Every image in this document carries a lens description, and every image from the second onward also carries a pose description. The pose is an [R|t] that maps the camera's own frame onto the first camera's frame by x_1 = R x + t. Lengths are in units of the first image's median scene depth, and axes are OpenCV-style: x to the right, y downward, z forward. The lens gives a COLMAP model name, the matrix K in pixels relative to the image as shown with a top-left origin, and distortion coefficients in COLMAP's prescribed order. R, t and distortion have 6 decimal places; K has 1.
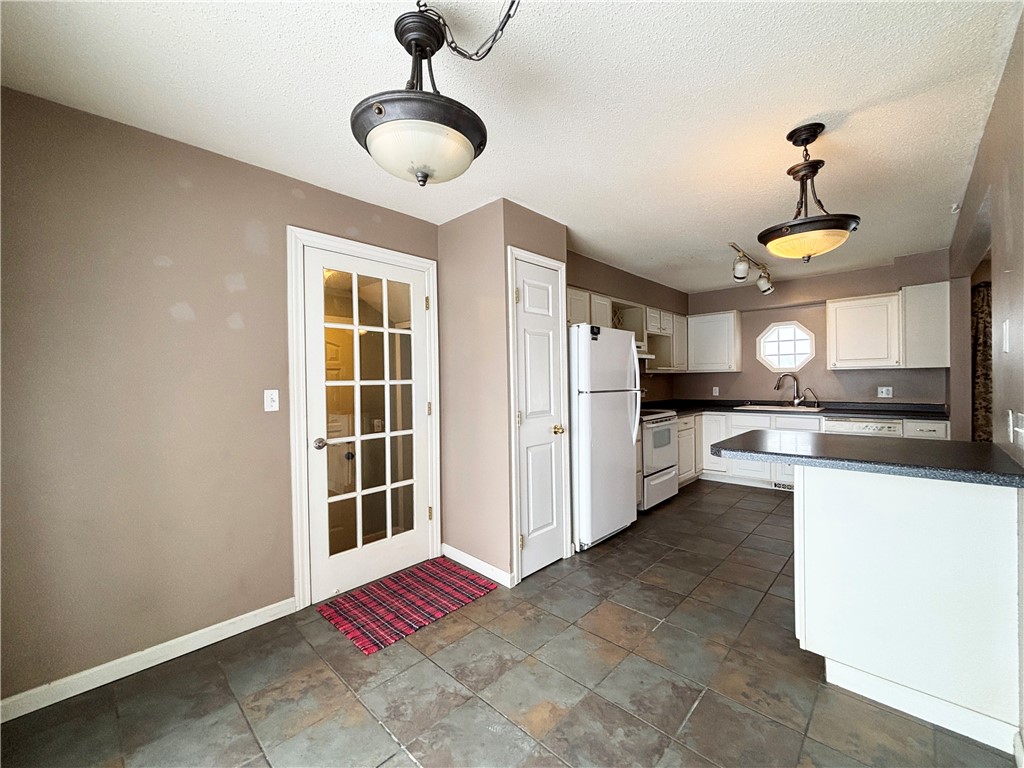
lens RADIAL K [[417.5, 0, 514.8], [0, 417.5, 384.1], [0, 0, 1]] dist [-0.002046, -0.000027]
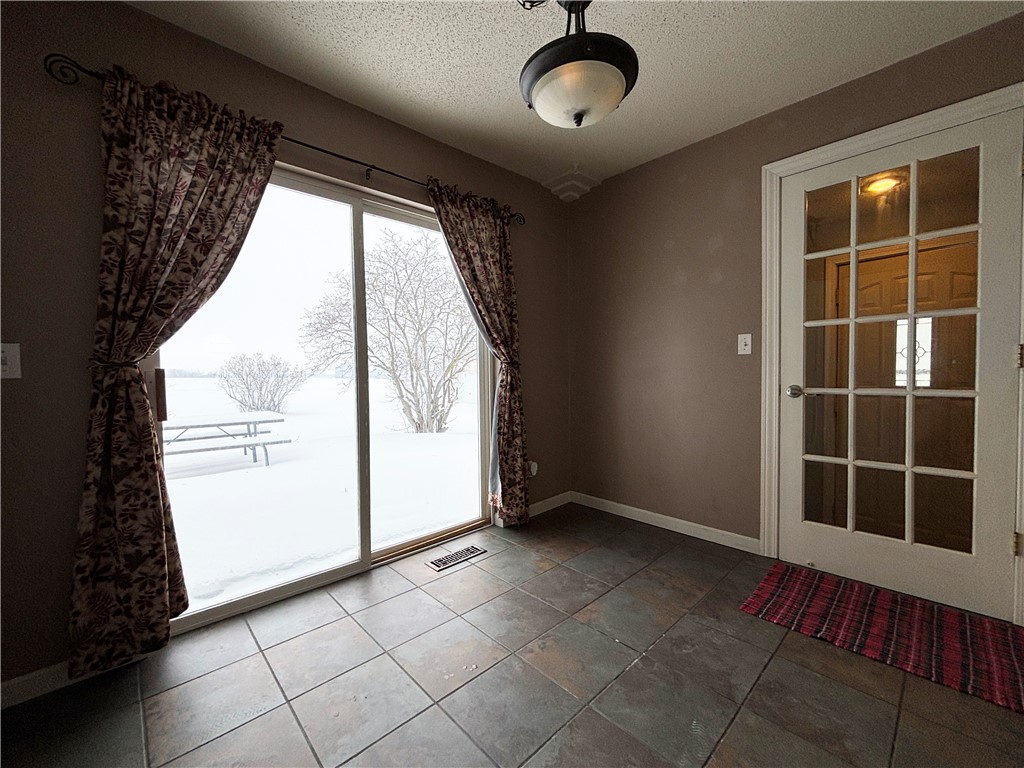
lens RADIAL K [[417.5, 0, 514.8], [0, 417.5, 384.1], [0, 0, 1]] dist [-0.002046, -0.000027]
pose [[-0.047134, 0.043152, -0.997956, 0.481219], [0.002307, 0.999068, 0.043091, 0.089401], [0.998886, -0.000271, -0.047190, 0.452867]]
